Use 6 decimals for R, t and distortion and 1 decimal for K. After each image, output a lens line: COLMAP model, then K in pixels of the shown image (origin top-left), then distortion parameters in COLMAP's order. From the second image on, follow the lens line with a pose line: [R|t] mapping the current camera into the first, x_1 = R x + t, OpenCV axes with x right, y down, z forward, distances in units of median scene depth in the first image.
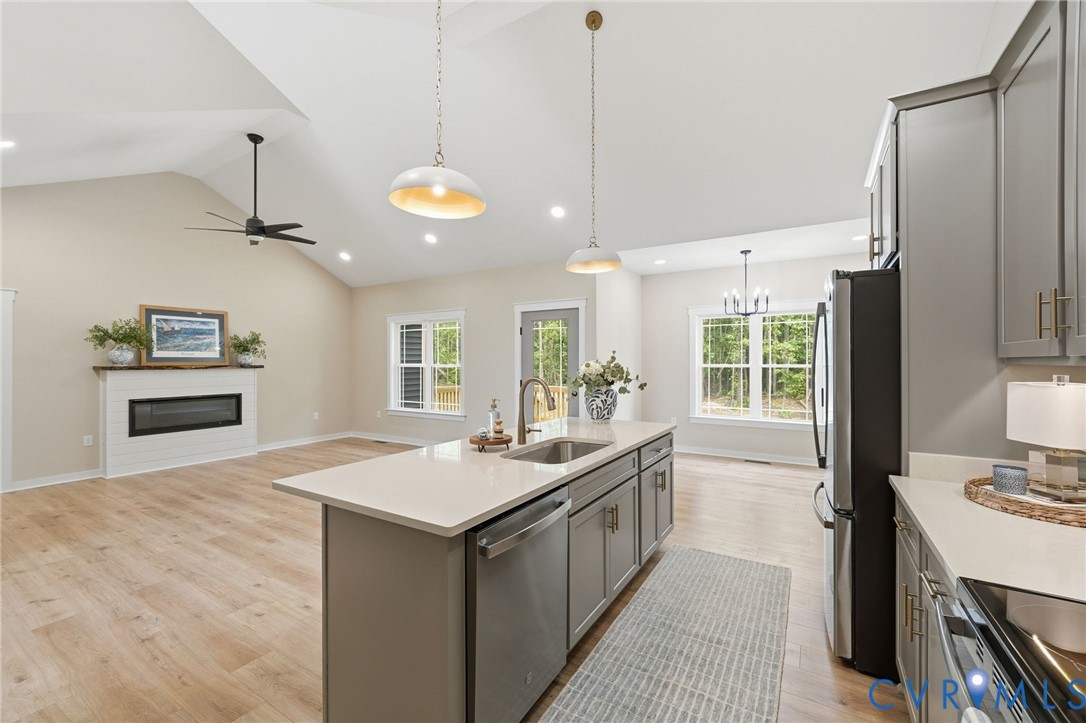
lens RADIAL K [[435.1, 0, 543.0], [0, 435.1, 361.5], [0, 0, 1]] dist [-0.001399, -0.000026]
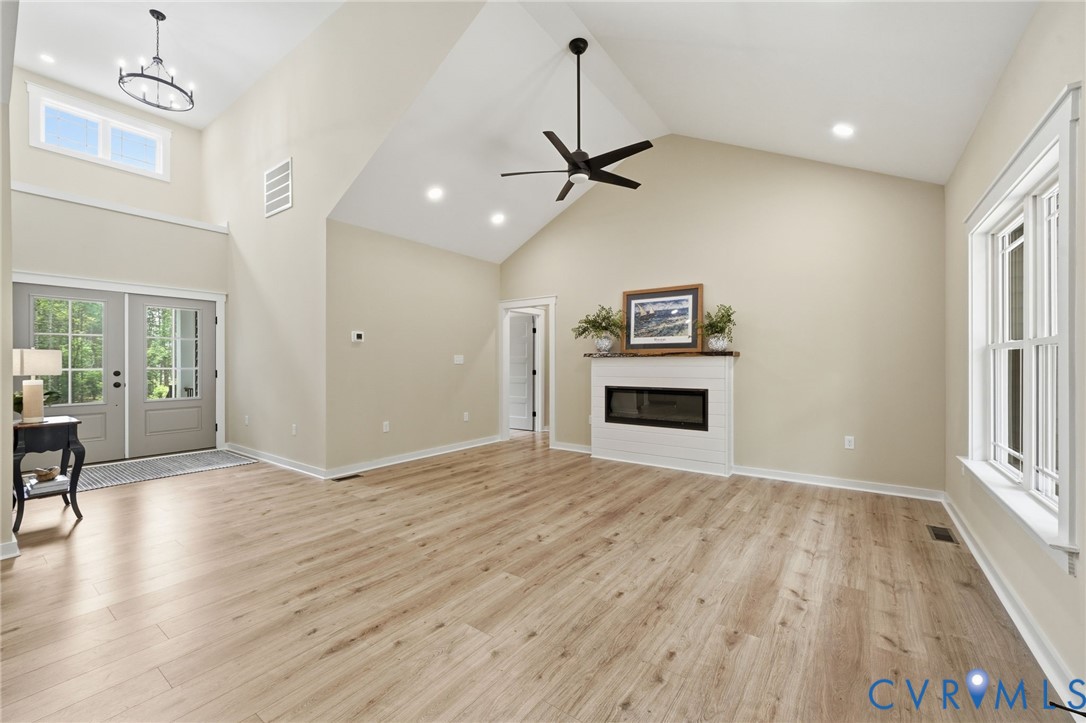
lens RADIAL K [[435.1, 0, 543.0], [0, 435.1, 361.5], [0, 0, 1]] dist [-0.001399, -0.000026]
pose [[-0.082176, 0.005928, -0.996600, 0.087678], [0.006988, 0.999961, 0.005372, 0.022132], [0.996593, -0.006523, -0.082214, 0.885515]]
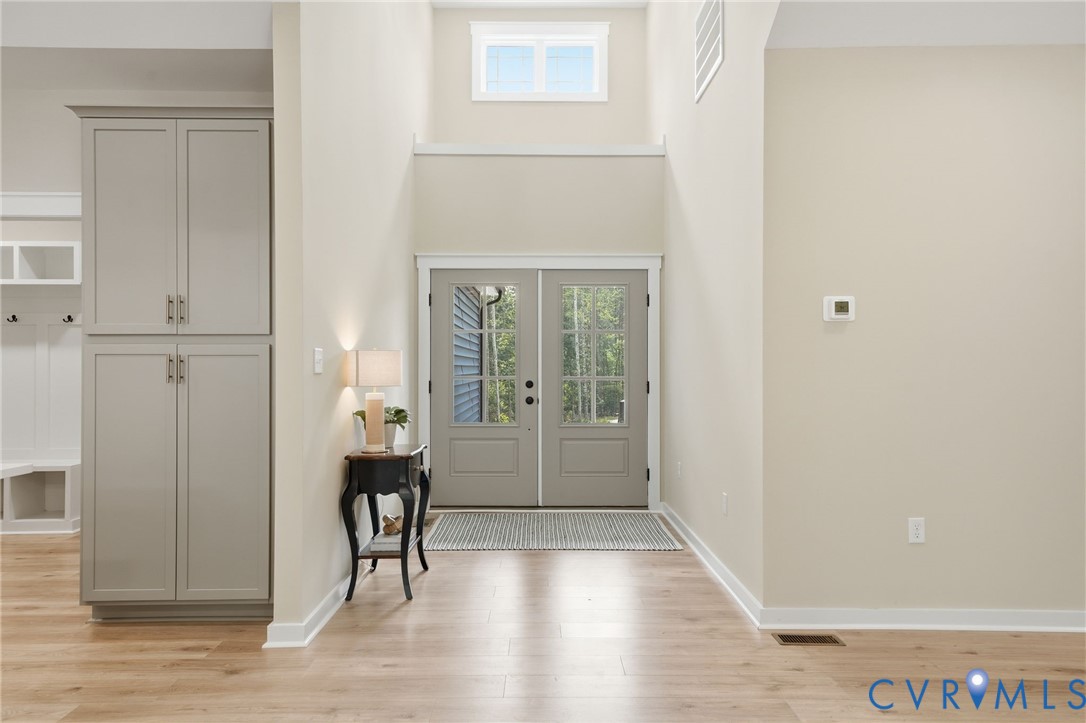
lens RADIAL K [[725.1, 0, 543.0], [0, 725.1, 361.5], [0, 0, 1]] dist [0.071317, -0.000025]
pose [[-0.847553, 0.001023, -0.530709, -0.204527], [0.008623, 0.999893, -0.011842, 0.025365], [0.530640, -0.014613, -0.847471, 0.842342]]
